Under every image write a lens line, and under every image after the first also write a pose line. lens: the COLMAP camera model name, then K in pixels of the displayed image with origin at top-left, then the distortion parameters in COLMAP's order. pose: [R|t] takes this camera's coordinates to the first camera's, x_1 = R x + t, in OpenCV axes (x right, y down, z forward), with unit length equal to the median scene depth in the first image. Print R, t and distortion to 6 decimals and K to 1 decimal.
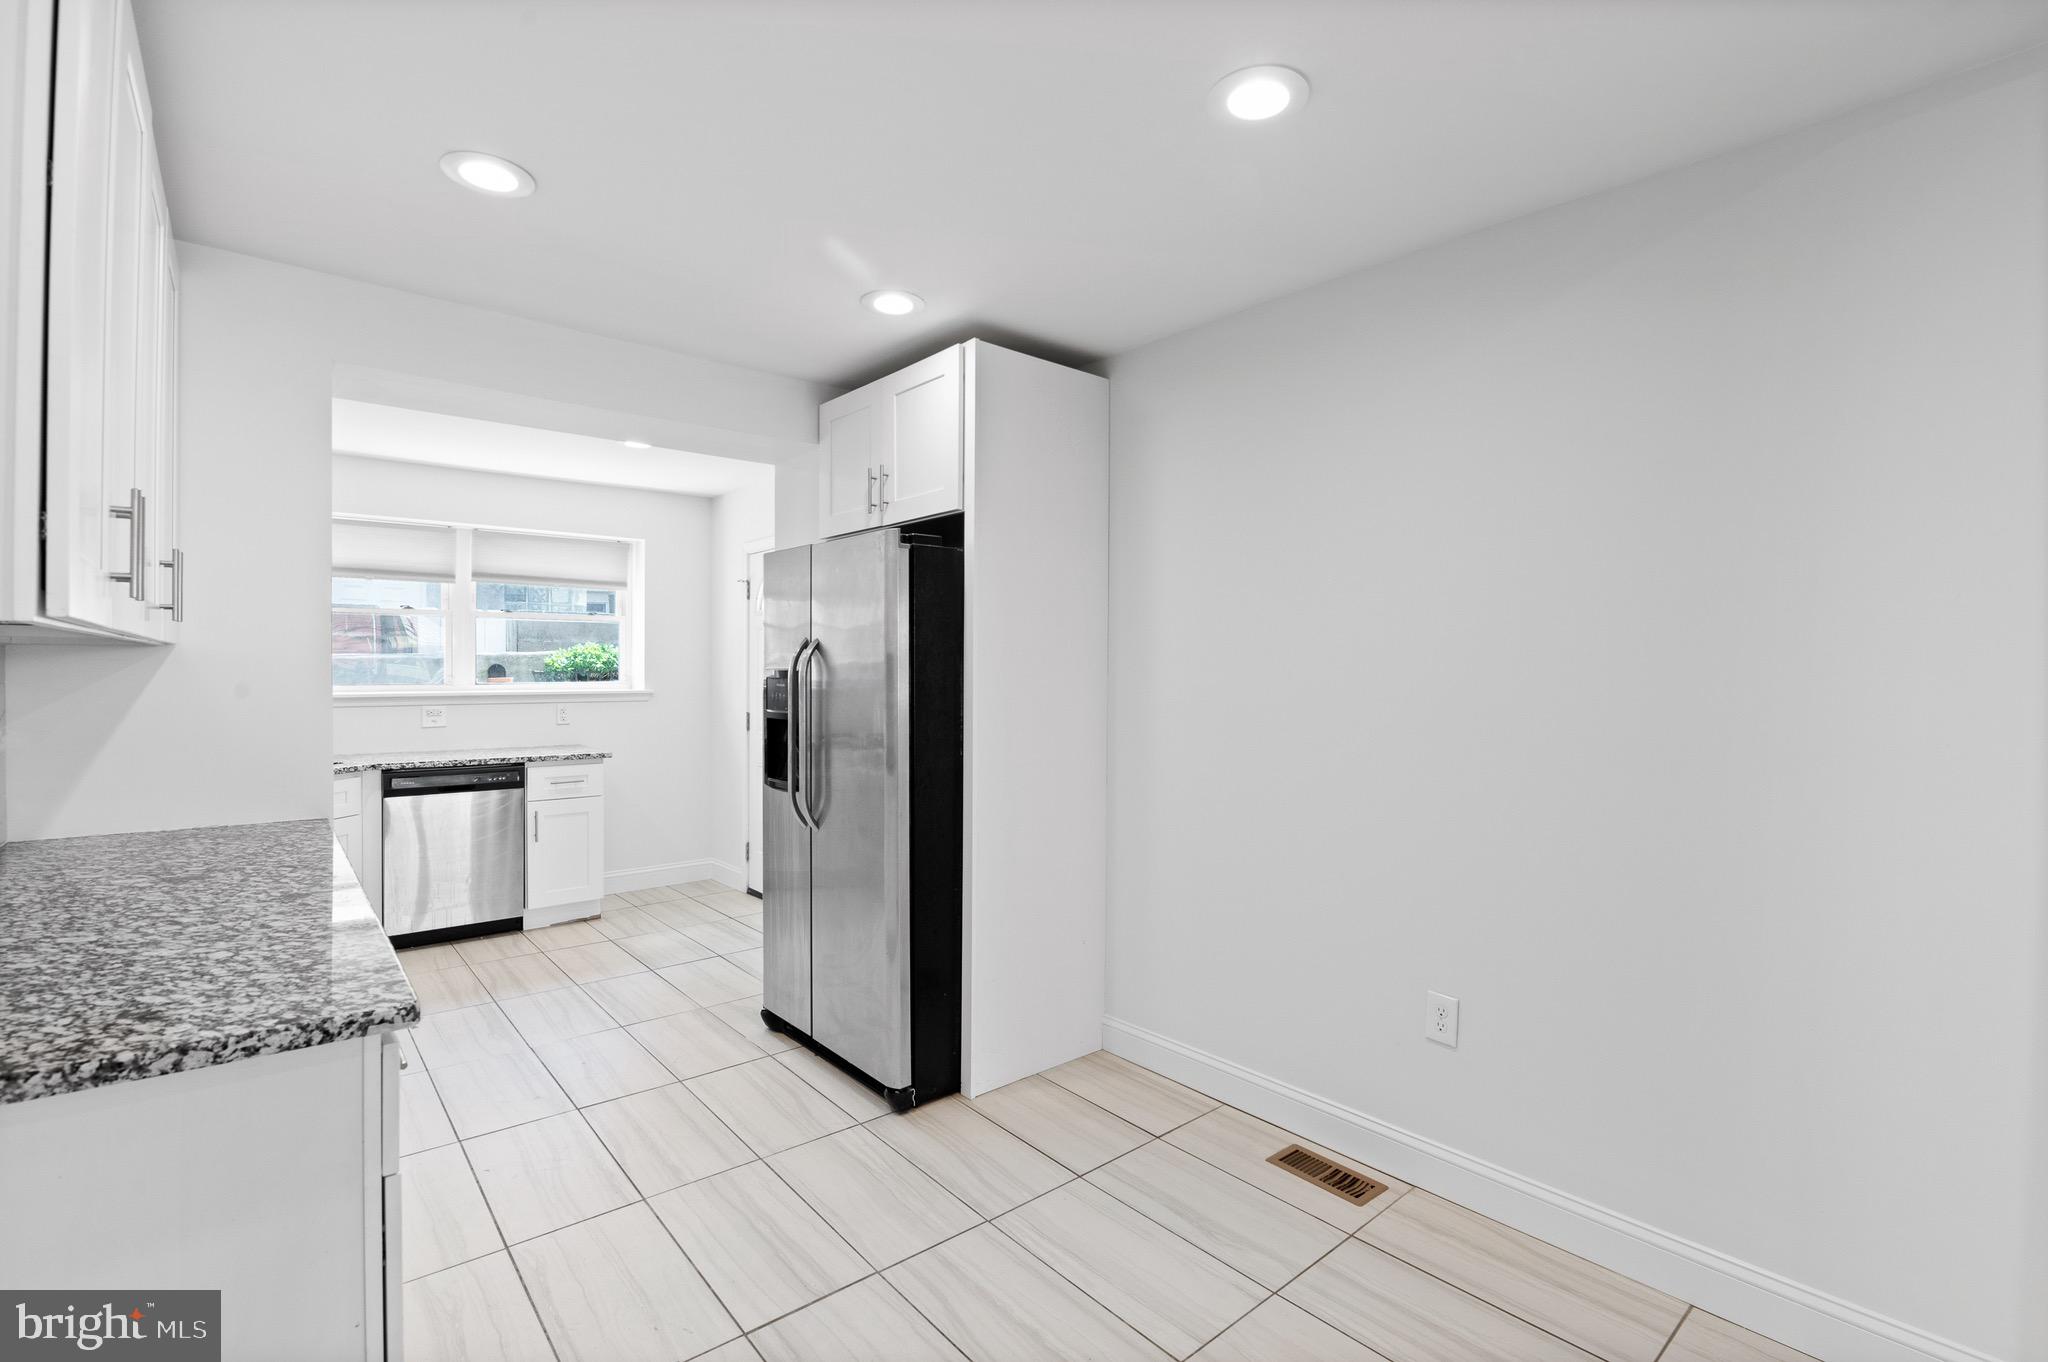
lens RADIAL K [[919.7, 0, 1026.3], [0, 919.7, 673.8], [0, 0, 1]] dist [-0.016045, -0.003632]
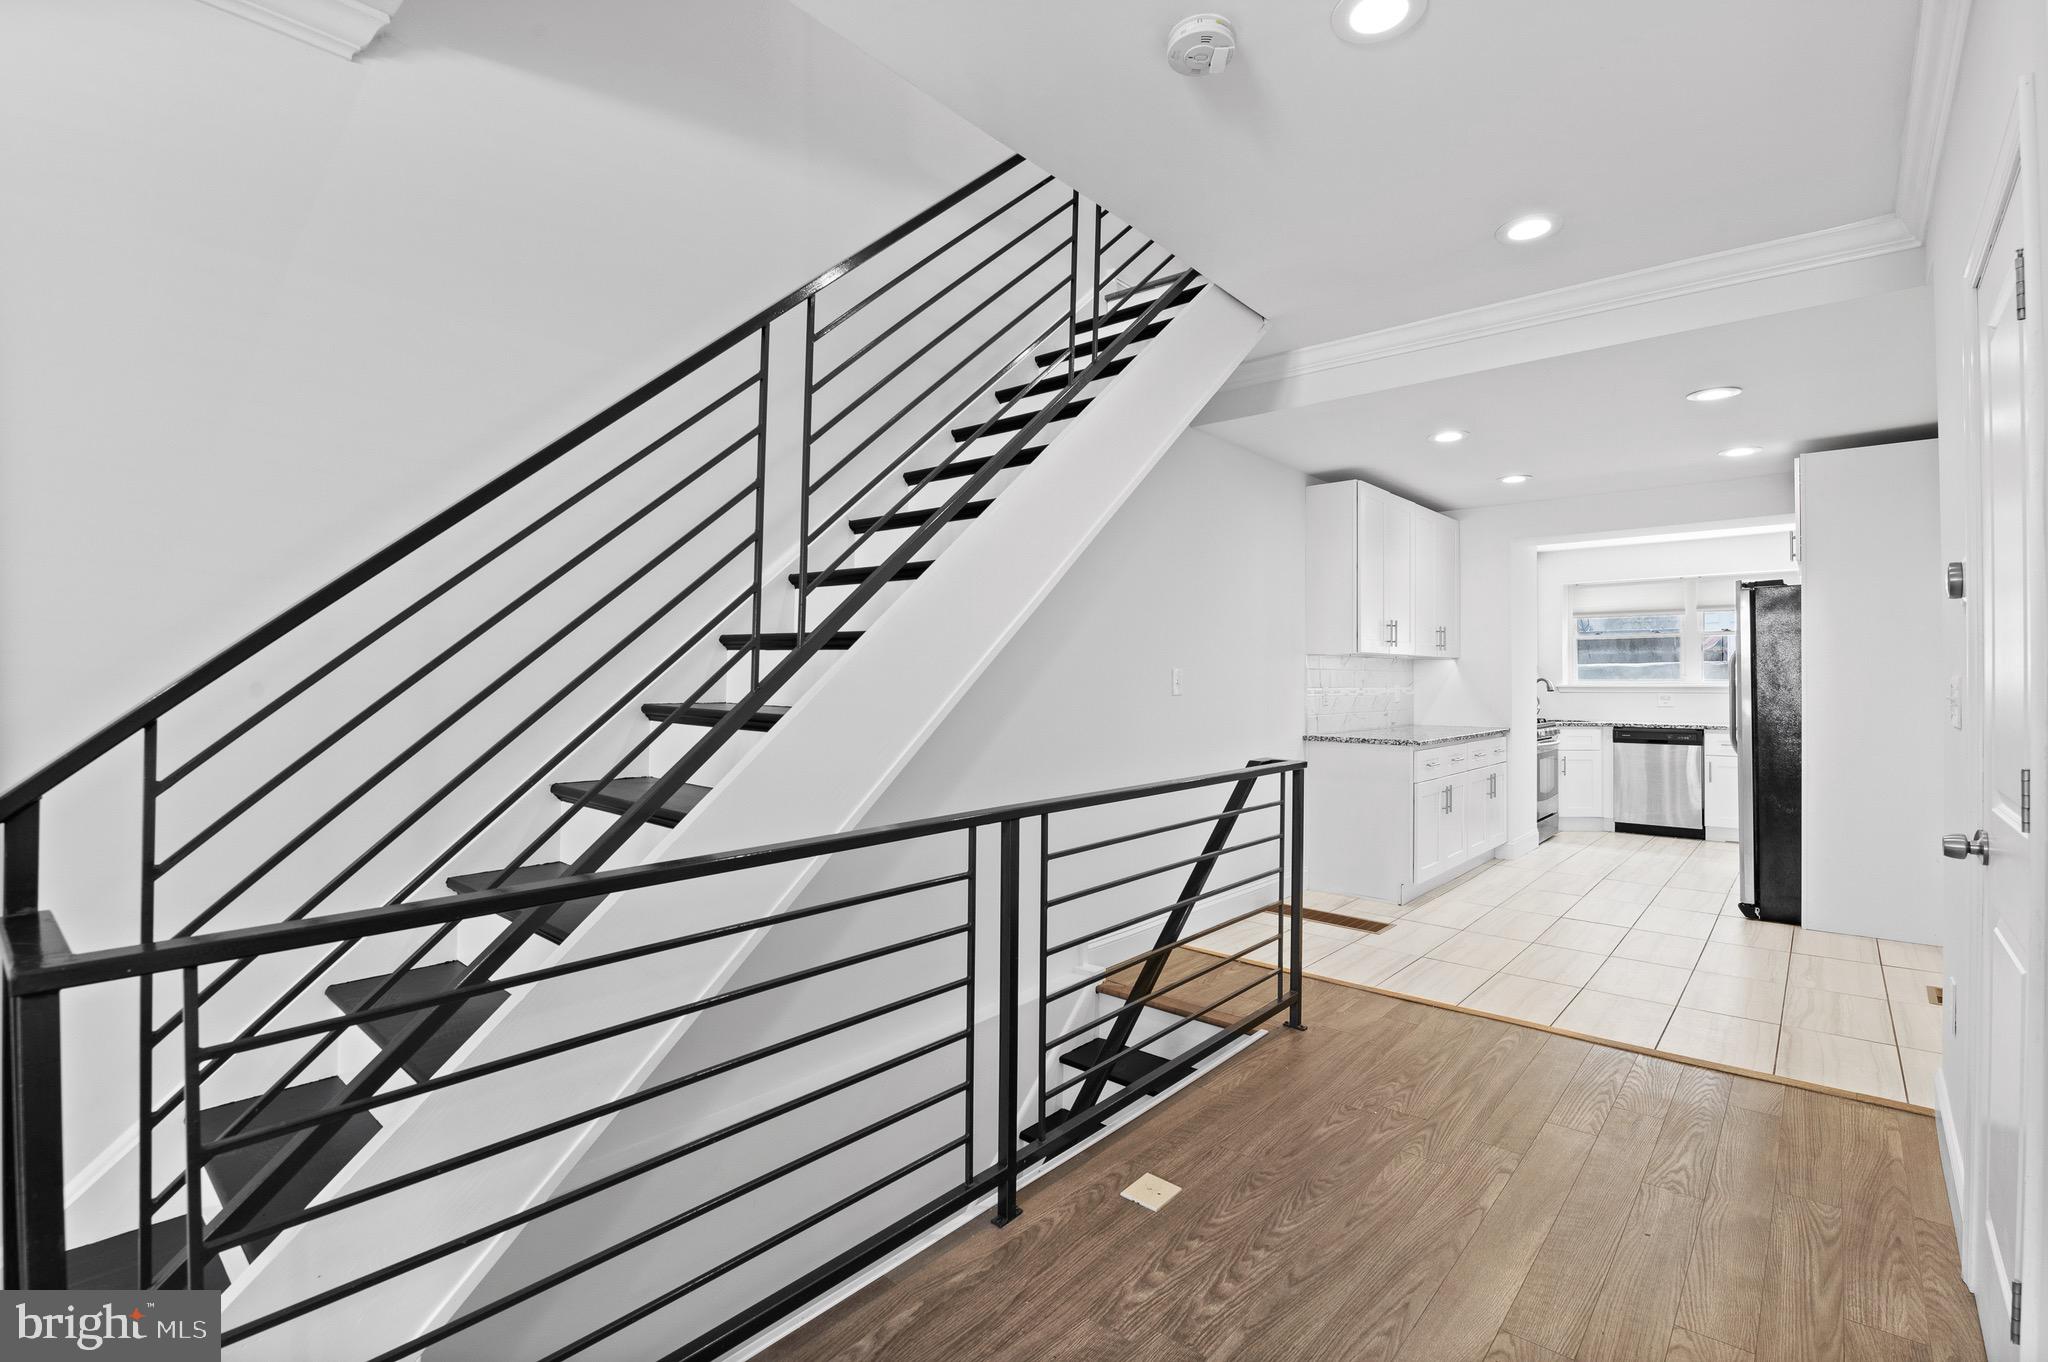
lens RADIAL K [[926.7, 0, 1009.1], [0, 926.7, 673.4], [0, 0, 1]] dist [-0.021825, -0.000999]
pose [[0.123328, -0.014114, -0.992266, 0.912617], [-0.000944, 0.999897, -0.014340, 0.028341], [0.992366, 0.002706, 0.123302, -0.385194]]
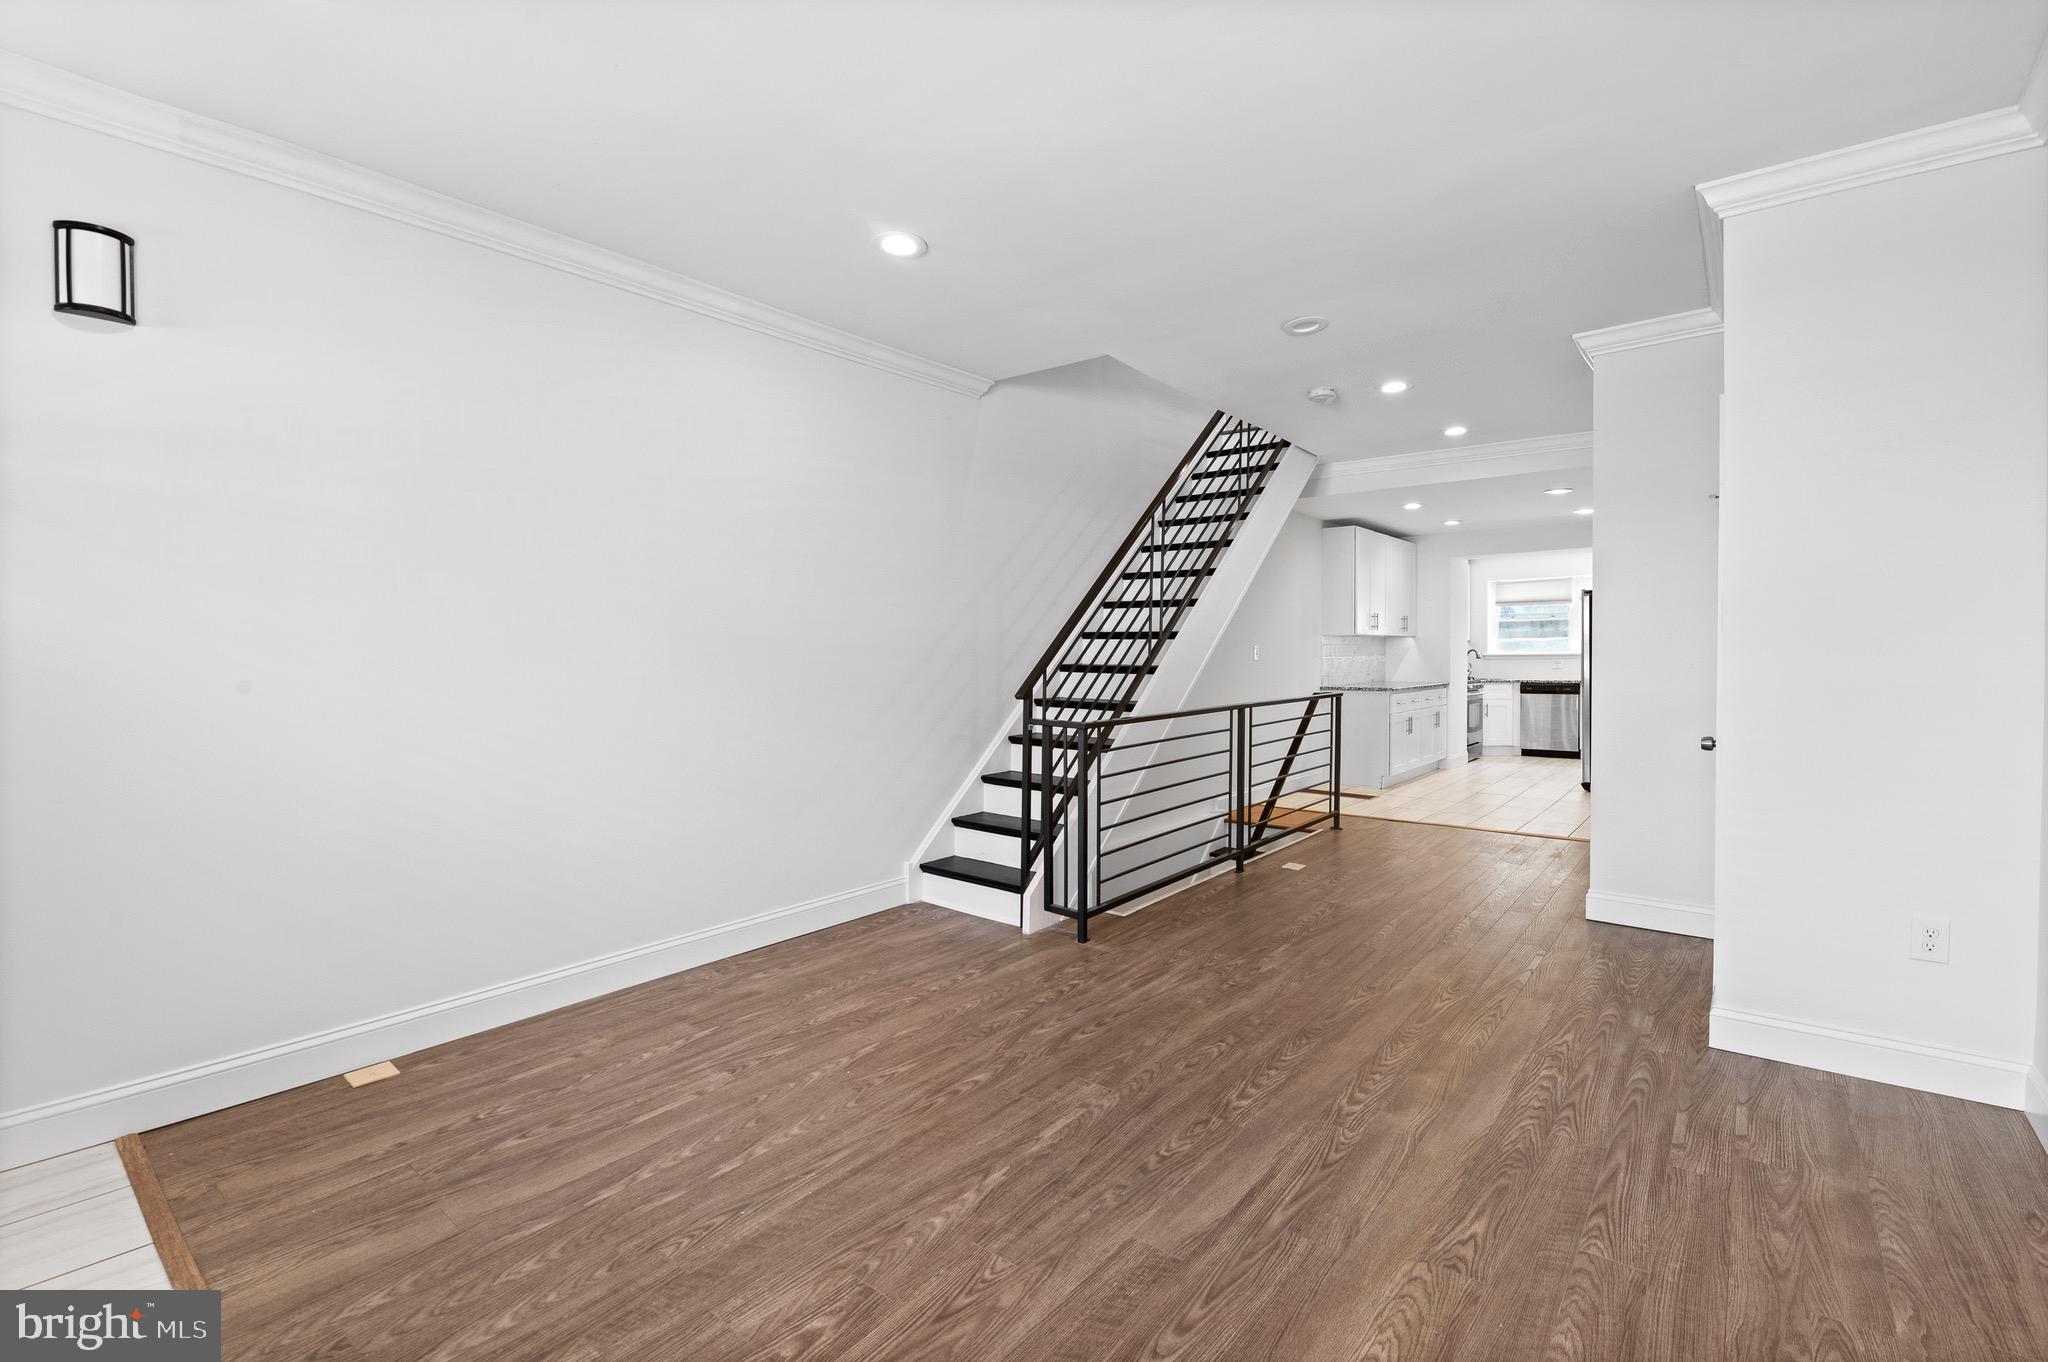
lens RADIAL K [[919.7, 0, 1023.1], [0, 919.7, 681.7], [0, 0, 1]] dist [-0.016045, -0.003632]
pose [[0.176218, 0.017945, -0.984188, 1.551143], [0.009163, 0.999761, 0.019869, 0.038606], [0.984308, -0.012519, 0.176012, -0.813862]]
